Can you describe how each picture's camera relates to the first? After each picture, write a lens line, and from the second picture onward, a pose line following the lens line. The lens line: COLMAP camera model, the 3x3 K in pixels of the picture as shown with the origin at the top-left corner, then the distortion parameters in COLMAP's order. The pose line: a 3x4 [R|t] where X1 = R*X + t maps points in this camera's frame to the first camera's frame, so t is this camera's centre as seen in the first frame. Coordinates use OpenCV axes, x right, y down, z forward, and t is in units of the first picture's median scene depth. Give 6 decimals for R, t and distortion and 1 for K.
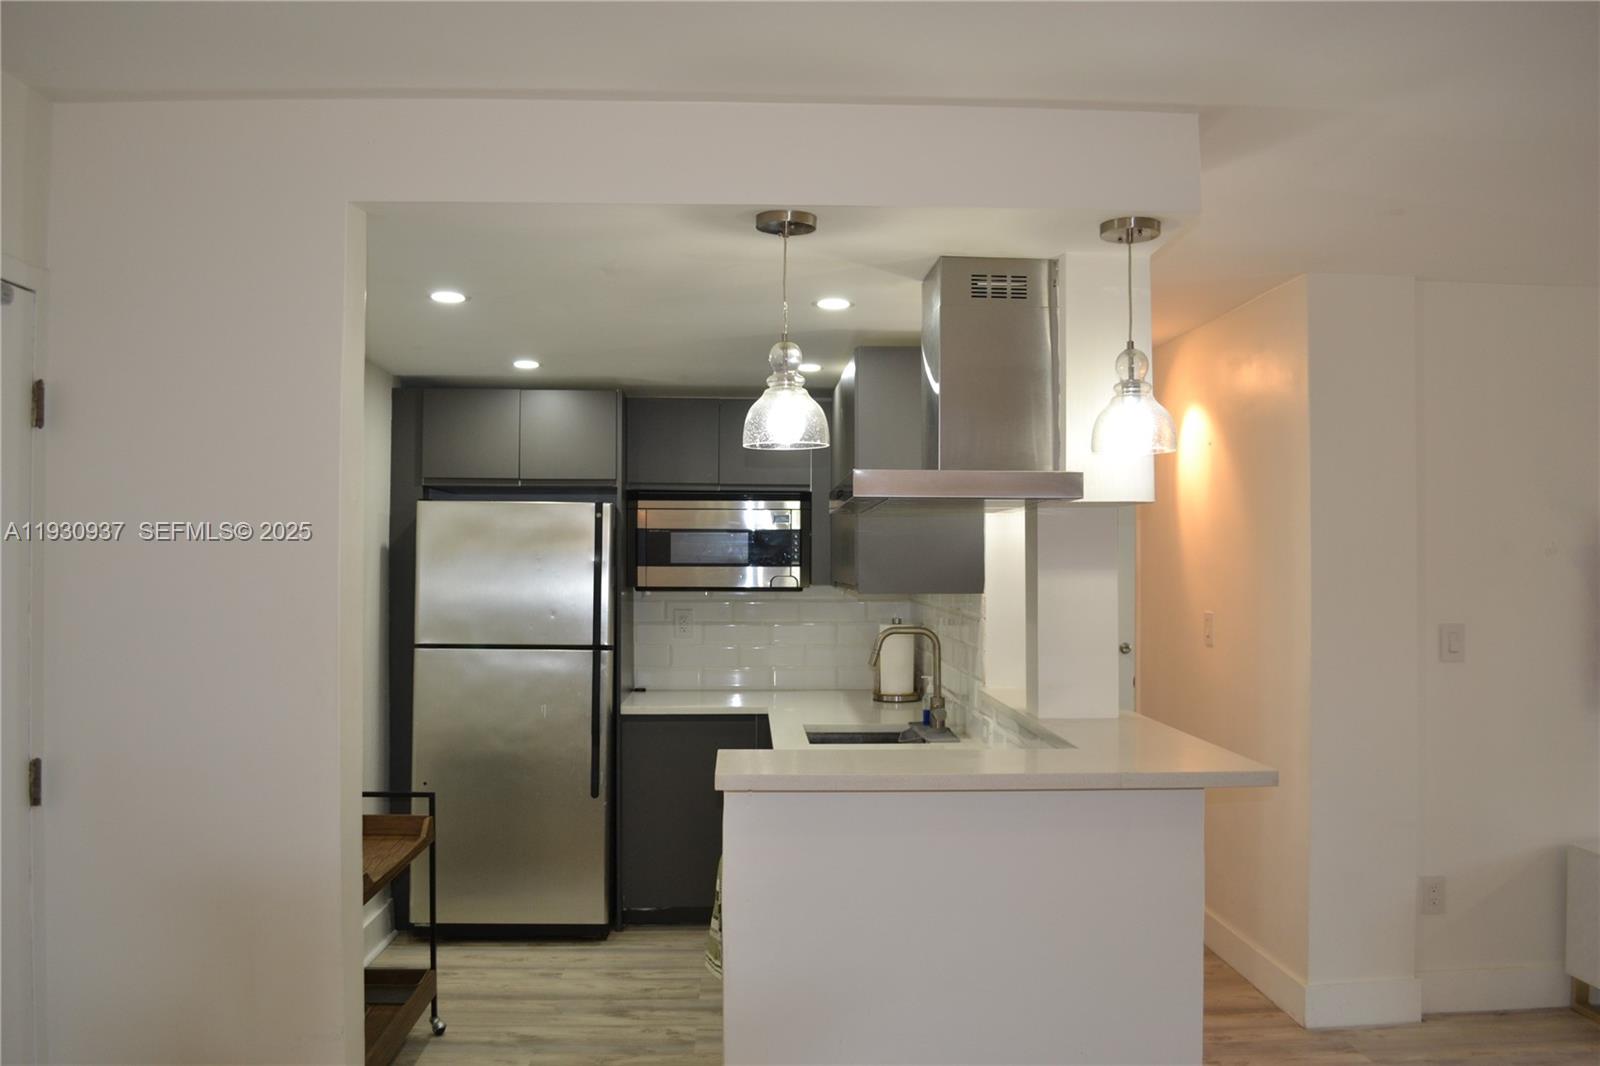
lens RADIAL K [[1277.2, 0, 810.0], [0, 1277.2, 542.7], [0, 0, 1]] dist [-0.066211, -0.008565]
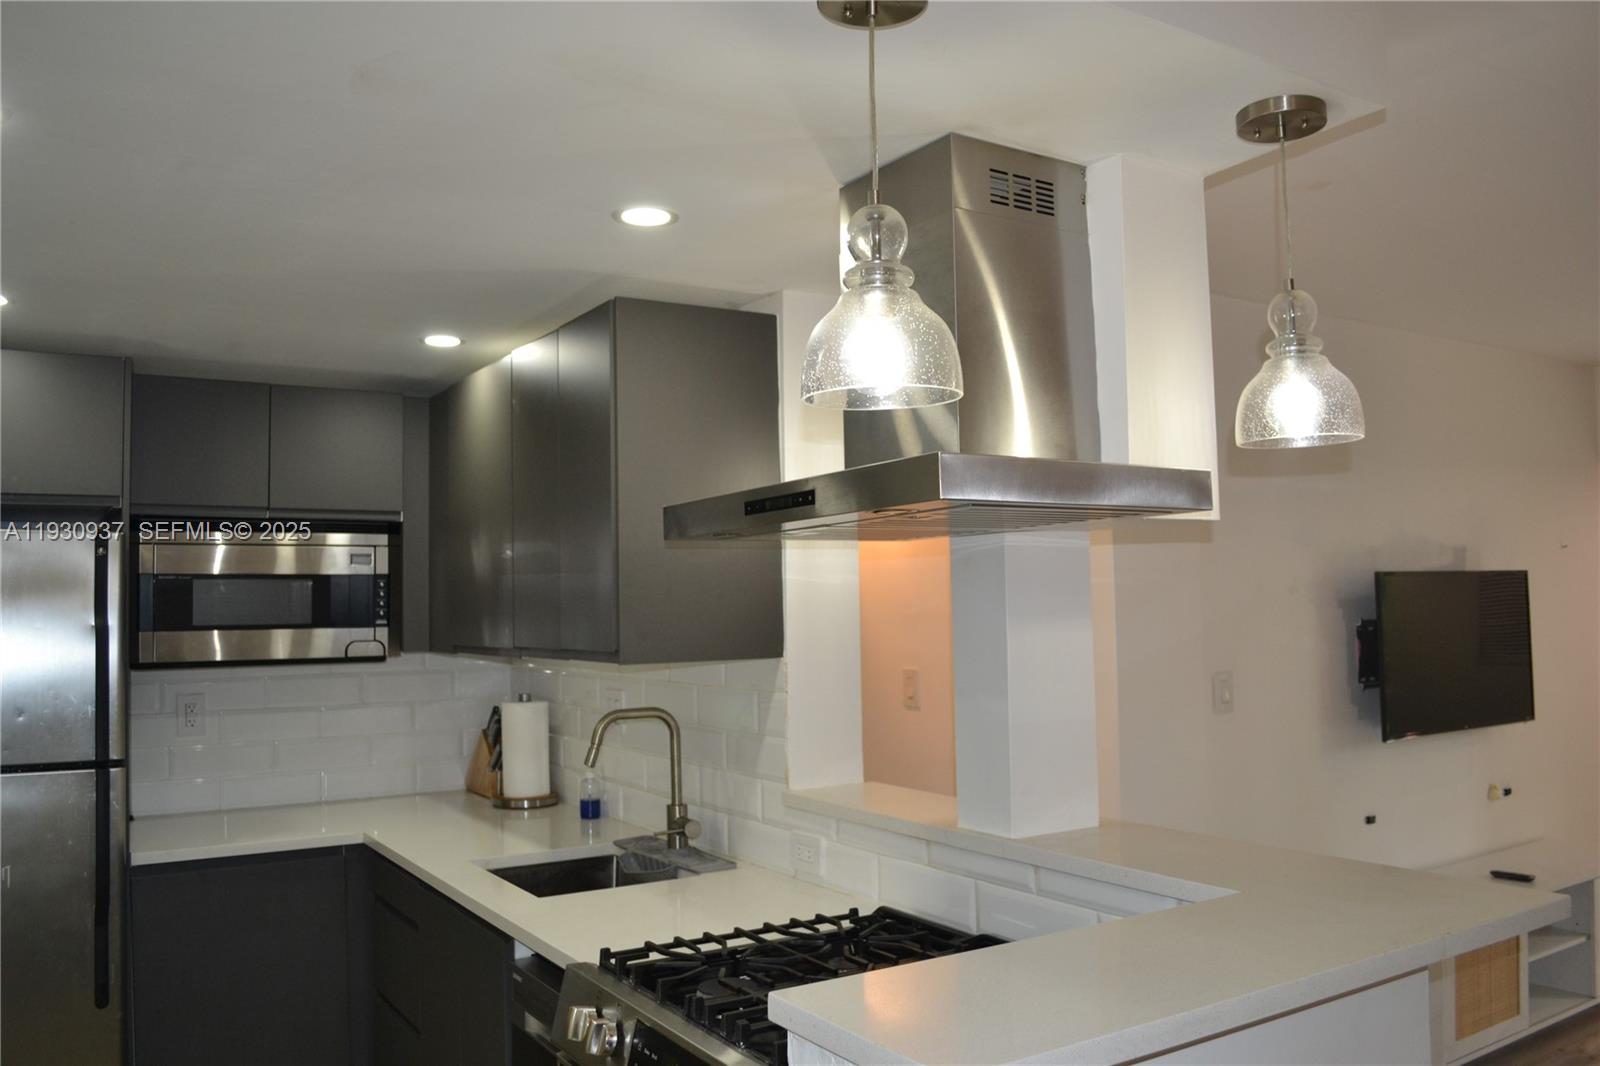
lens RADIAL K [[1277.2, 0, 789.2], [0, 1277.2, 525.5], [0, 0, 1]] dist [-0.066211, -0.008565]
pose [[0.876055, 0.012404, 0.482052, -0.155570], [0.014527, 0.998537, -0.052094, 0.002458], [-0.481993, 0.052640, 0.874592, 0.278494]]
